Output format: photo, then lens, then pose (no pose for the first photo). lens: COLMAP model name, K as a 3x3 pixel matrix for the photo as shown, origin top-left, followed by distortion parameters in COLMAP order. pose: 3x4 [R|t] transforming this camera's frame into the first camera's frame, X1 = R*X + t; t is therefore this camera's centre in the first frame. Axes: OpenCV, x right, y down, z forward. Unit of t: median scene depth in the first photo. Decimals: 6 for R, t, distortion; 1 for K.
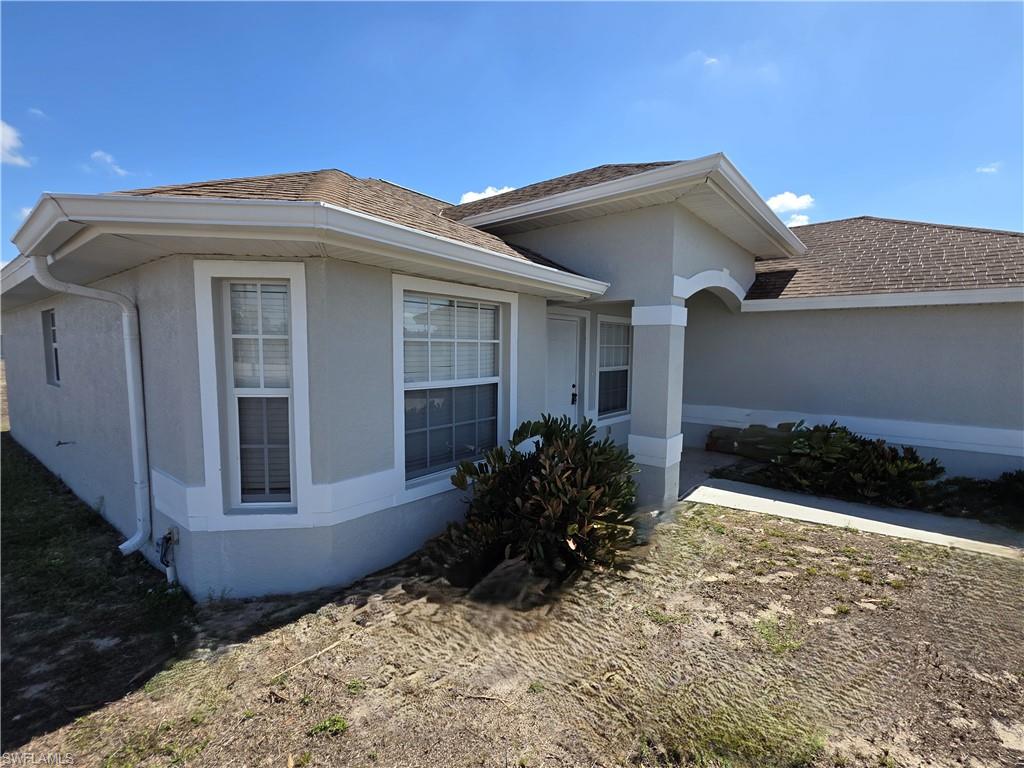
lens RADIAL K [[468.9, 0, 510.0], [0, 468.9, 385.7], [0, 0, 1]] dist [0.003664, 0.000091]
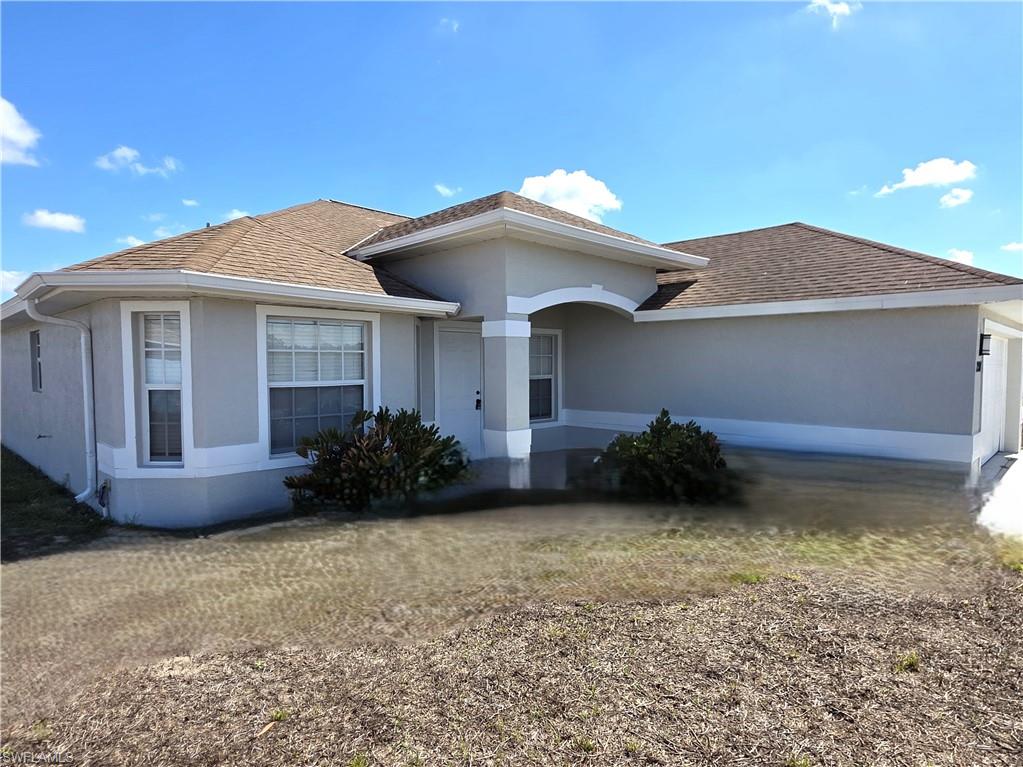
lens RADIAL K [[589.2, 0, 512.2], [0, 589.2, 385.6], [0, 0, 1]] dist [0.001448, -0.001468]
pose [[0.995583, -0.006377, -0.093670, 0.632041], [0.002449, 0.999115, -0.041997, 0.077431], [0.093855, 0.041582, 0.994717, -0.640403]]
